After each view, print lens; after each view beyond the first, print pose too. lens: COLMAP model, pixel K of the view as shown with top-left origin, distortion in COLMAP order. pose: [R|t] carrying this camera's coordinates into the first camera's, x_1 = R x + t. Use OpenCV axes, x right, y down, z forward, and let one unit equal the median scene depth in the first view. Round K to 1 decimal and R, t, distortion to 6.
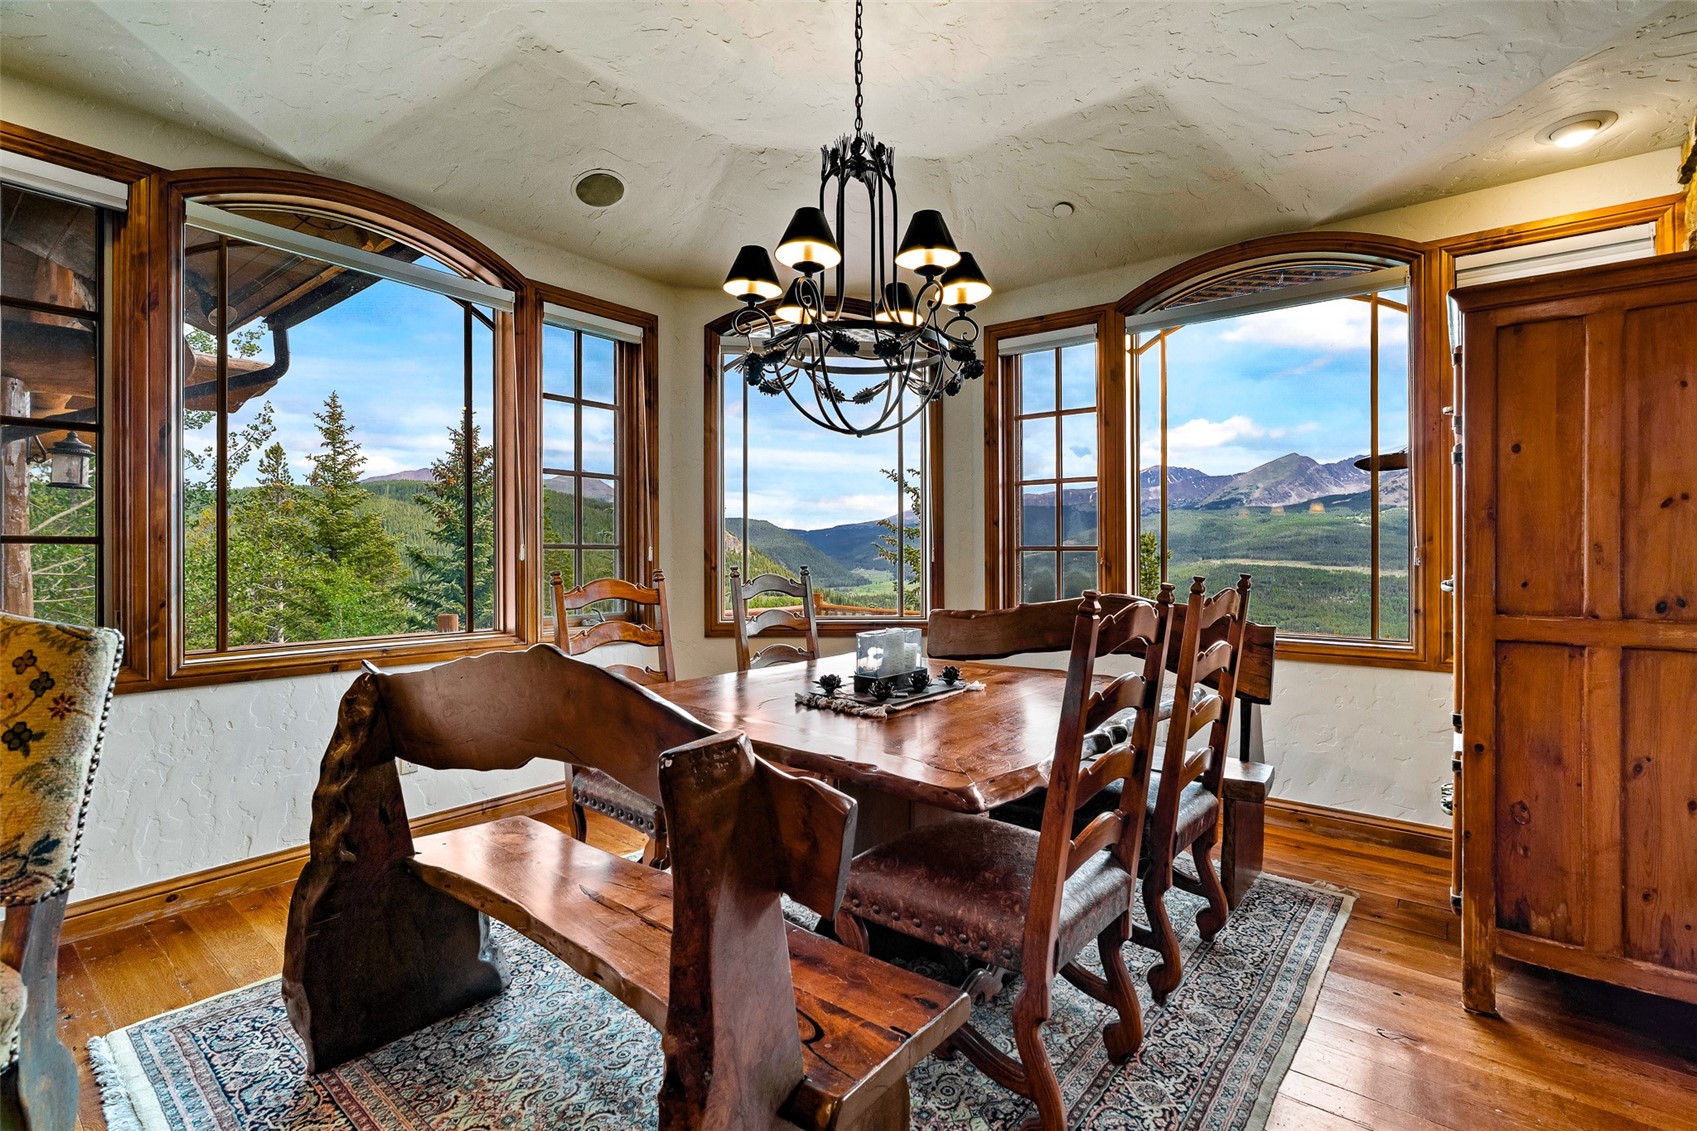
lens RADIAL K [[796.4, 0, 843.5], [0, 796.4, 558.0], [0, 0, 1]] dist [-0.000295, 0.000491]
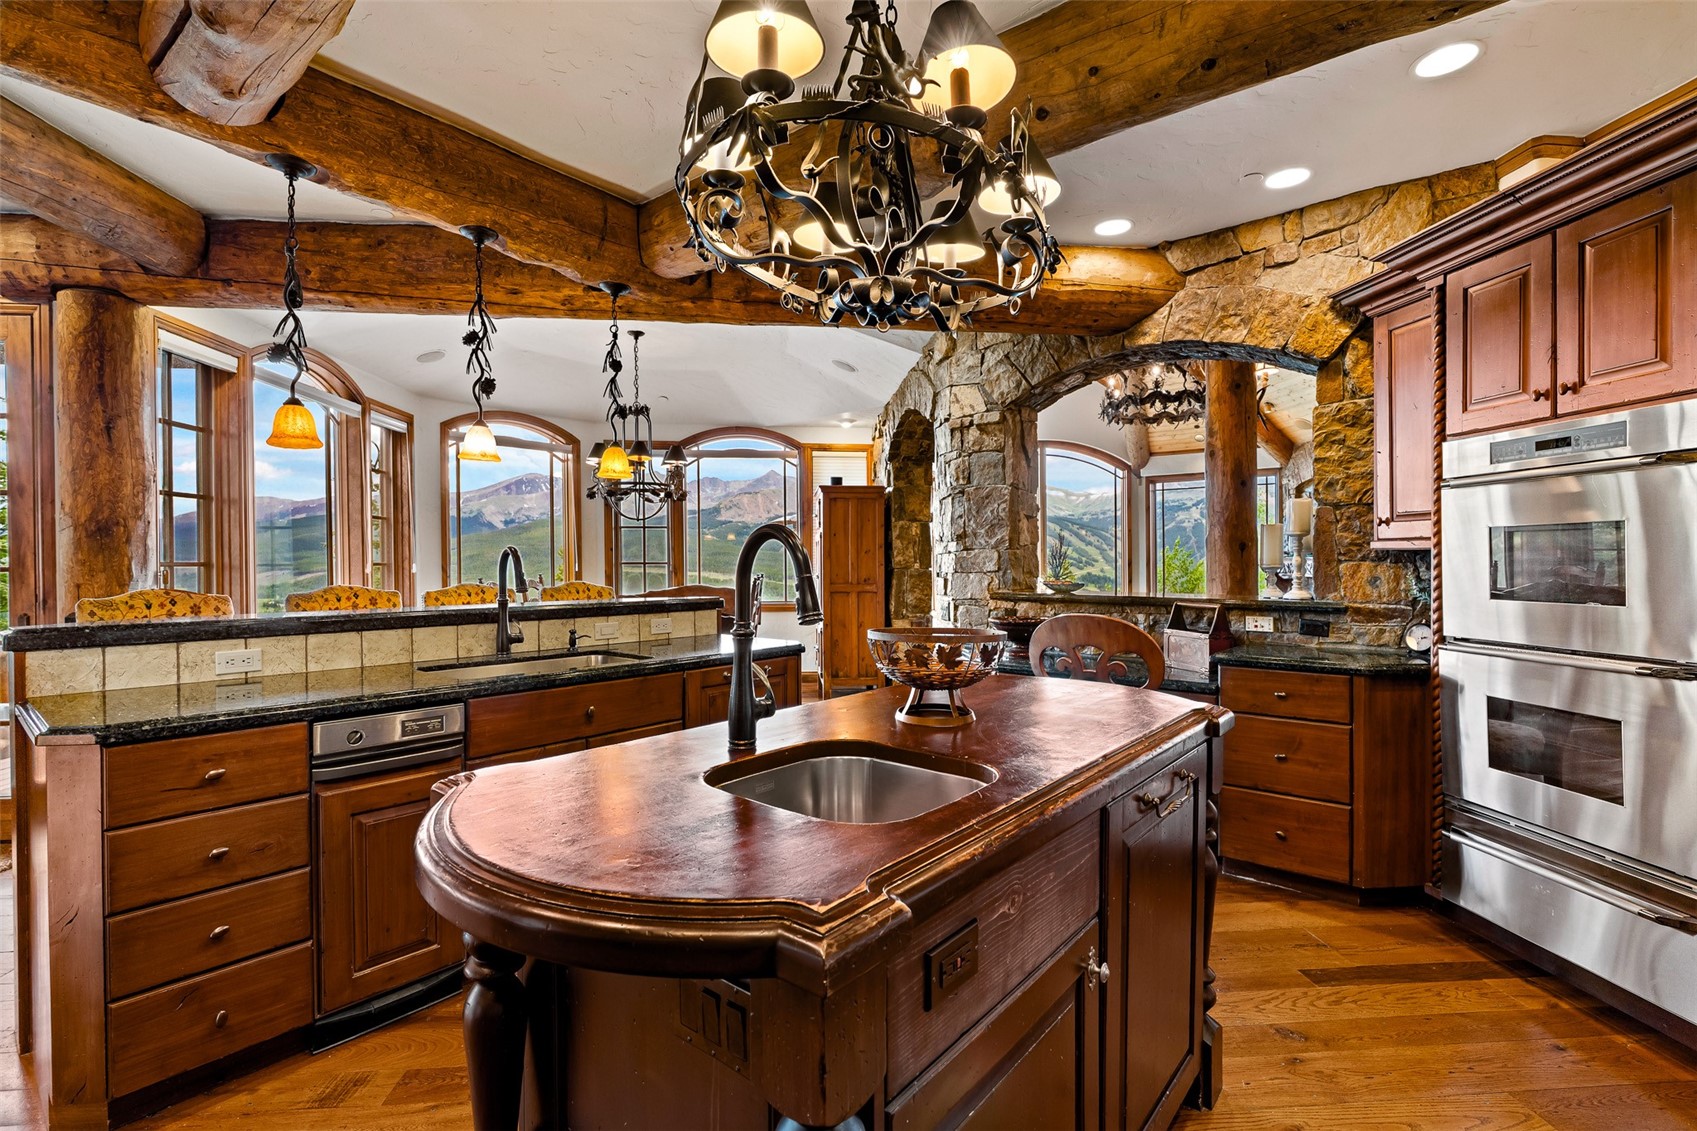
lens RADIAL K [[775.7, 0, 855.7], [0, 775.7, 570.5], [0, 0, 1]] dist [0.000507, 0.000064]
pose [[0.727323, -0.009385, 0.686231, -1.045822], [0.006369, 0.999956, 0.006926, -0.007447], [-0.686265, -0.000667, 0.727351, -1.126462]]
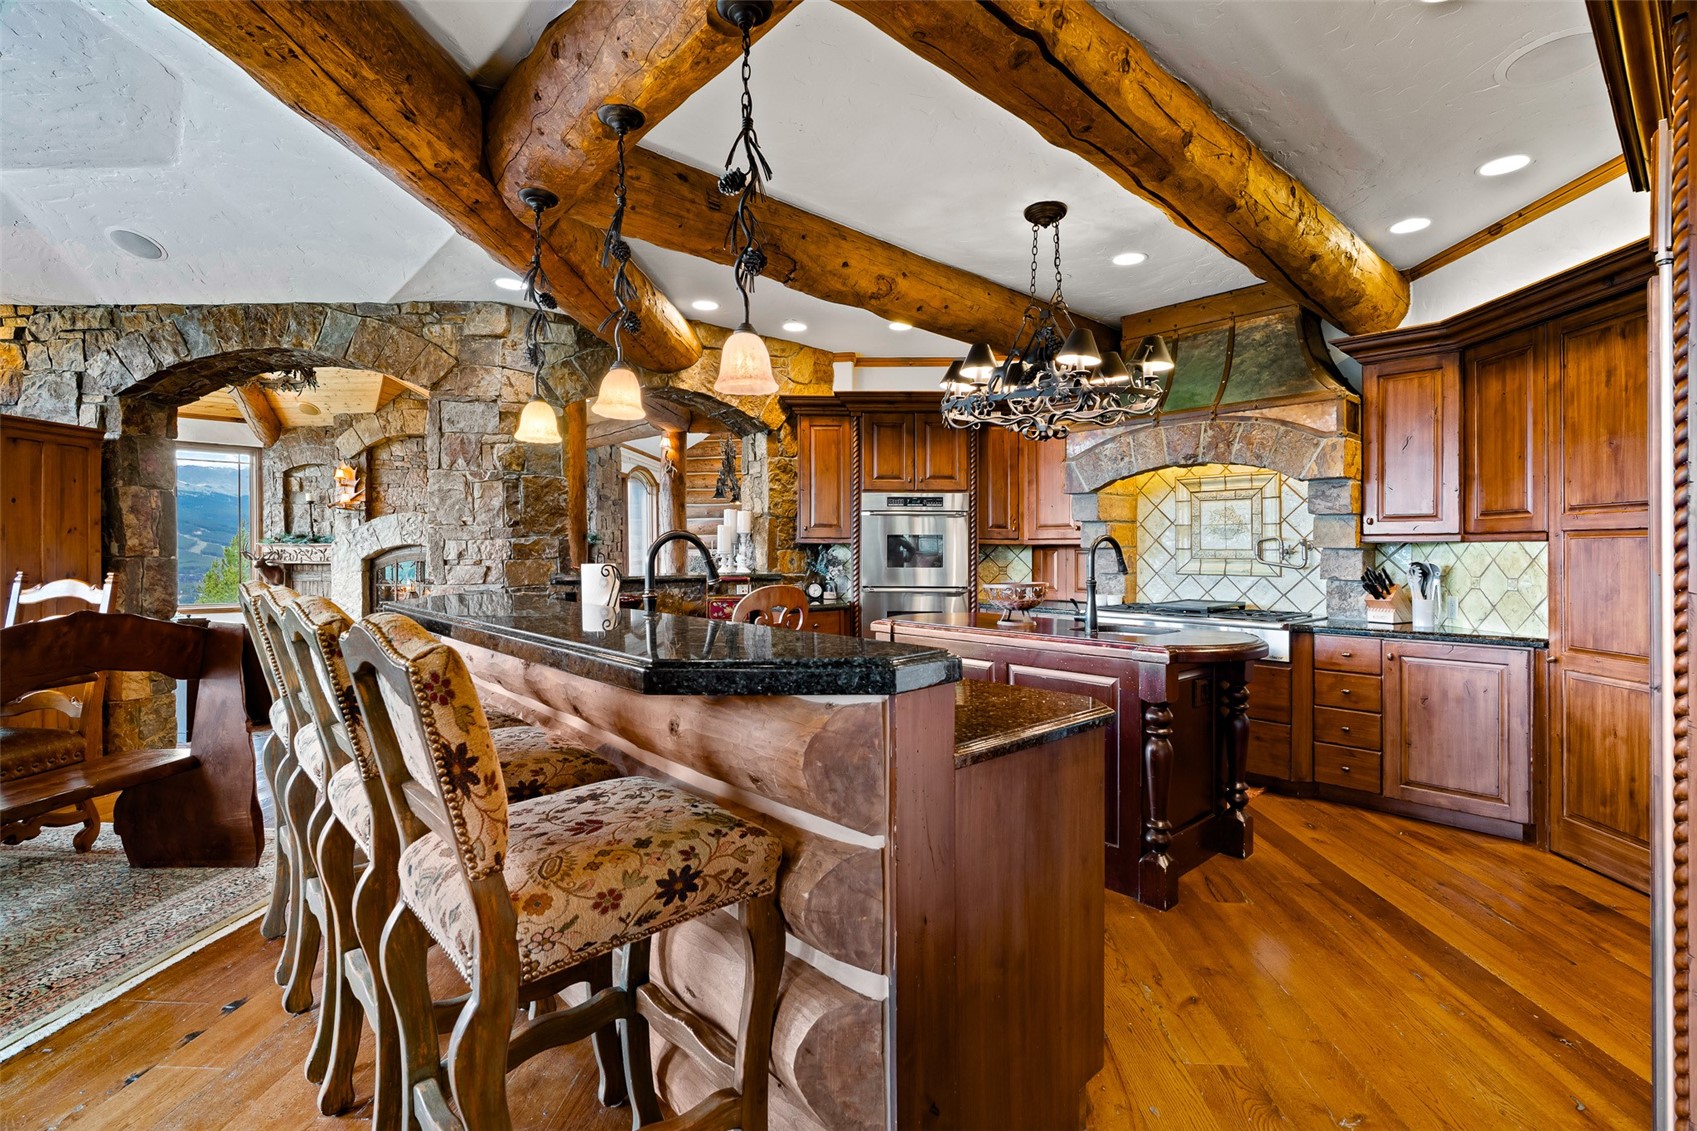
lens RADIAL K [[796.4, 0, 843.5], [0, 796.4, 558.0], [0, 0, 1]] dist [-0.000295, 0.000491]
pose [[-0.577896, -0.010848, 0.816038, -1.532235], [0.000819, 0.999903, 0.013872, -0.015719], [-0.816110, 0.008685, -0.577832, 0.370645]]
